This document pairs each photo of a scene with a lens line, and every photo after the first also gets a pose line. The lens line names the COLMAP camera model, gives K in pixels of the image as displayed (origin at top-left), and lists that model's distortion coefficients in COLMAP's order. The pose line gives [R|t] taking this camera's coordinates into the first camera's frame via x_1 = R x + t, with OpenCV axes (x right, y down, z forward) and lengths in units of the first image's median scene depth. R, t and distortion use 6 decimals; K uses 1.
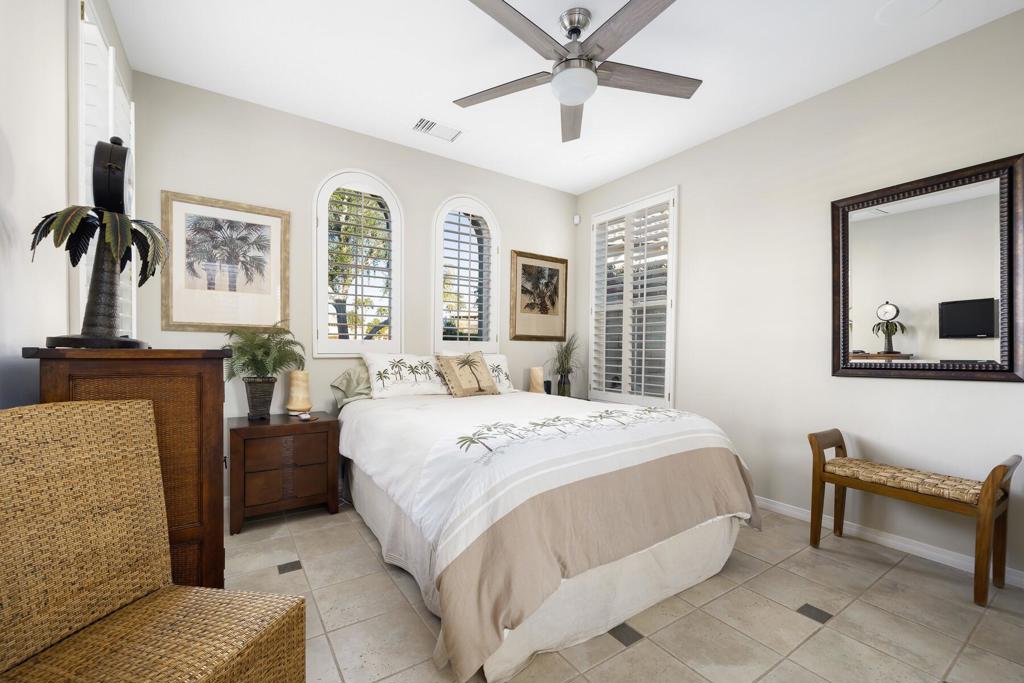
lens RADIAL K [[423.4, 0, 513.5], [0, 423.4, 347.1], [0, 0, 1]] dist [-0.015447, 0.000066]
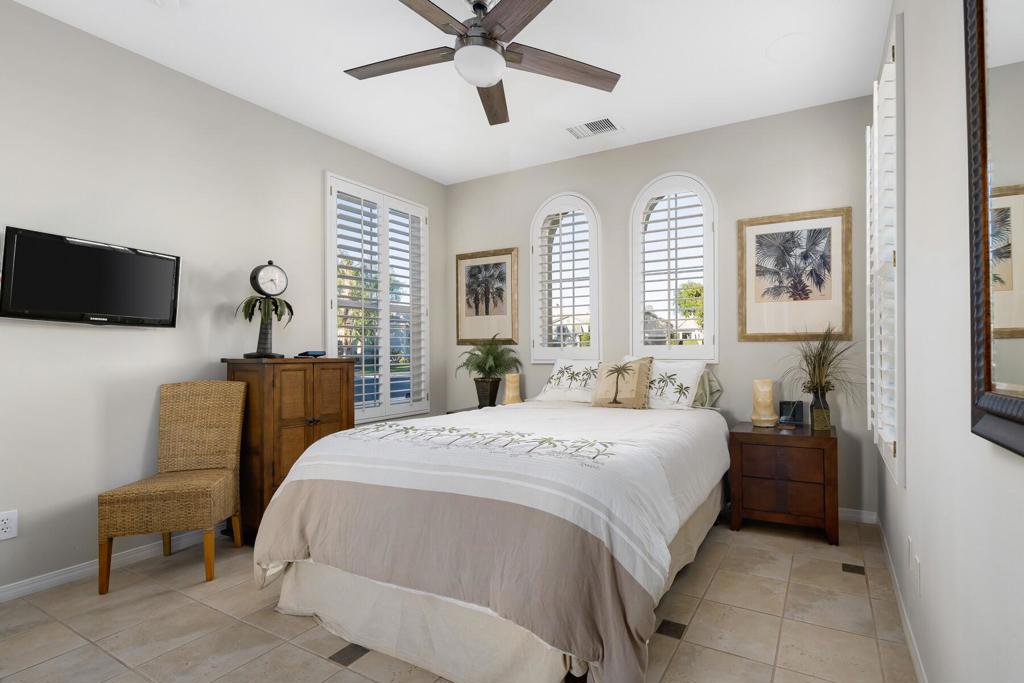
lens RADIAL K [[423.4, 0, 514.1], [0, 423.4, 351.7], [0, 0, 1]] dist [-0.015447, 0.000066]
pose [[0.498095, -0.019942, -0.866893, 0.559041], [0.015239, 0.999782, -0.014243, 0.007573], [0.866989, -0.006116, 0.498290, 0.370032]]
